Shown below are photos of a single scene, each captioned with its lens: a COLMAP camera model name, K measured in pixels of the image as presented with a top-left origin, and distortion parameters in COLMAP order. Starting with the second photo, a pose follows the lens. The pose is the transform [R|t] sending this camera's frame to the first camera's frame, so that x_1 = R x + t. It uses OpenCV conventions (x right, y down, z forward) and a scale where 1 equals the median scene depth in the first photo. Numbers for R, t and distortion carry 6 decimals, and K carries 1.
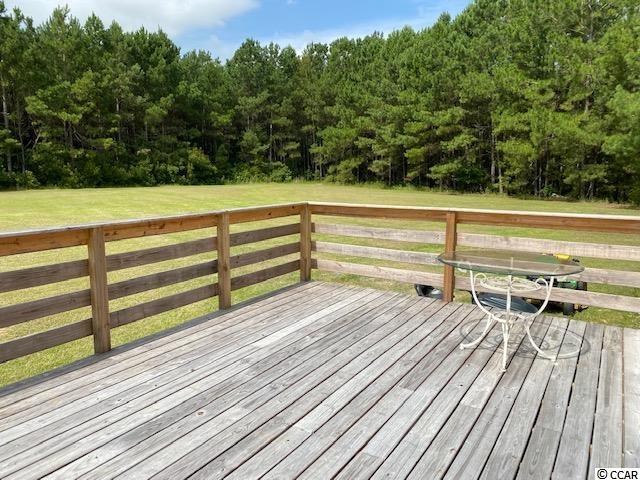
lens RADIAL K [[492.4, 0, 315.4], [0, 492.4, 243.0], [0, 0, 1]] dist [0.034932, -0.043073]
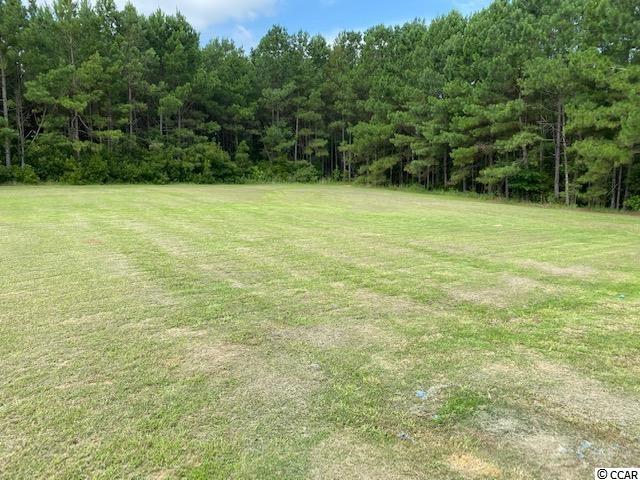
lens RADIAL K [[492.4, 0, 316.7], [0, 492.4, 239.5], [0, 0, 1]] dist [0.034932, -0.043073]
pose [[0.998688, 0.028488, -0.042561, -0.010265], [-0.028724, 0.999575, -0.004926, -0.017417], [0.042402, 0.006142, 0.999082, 0.110955]]
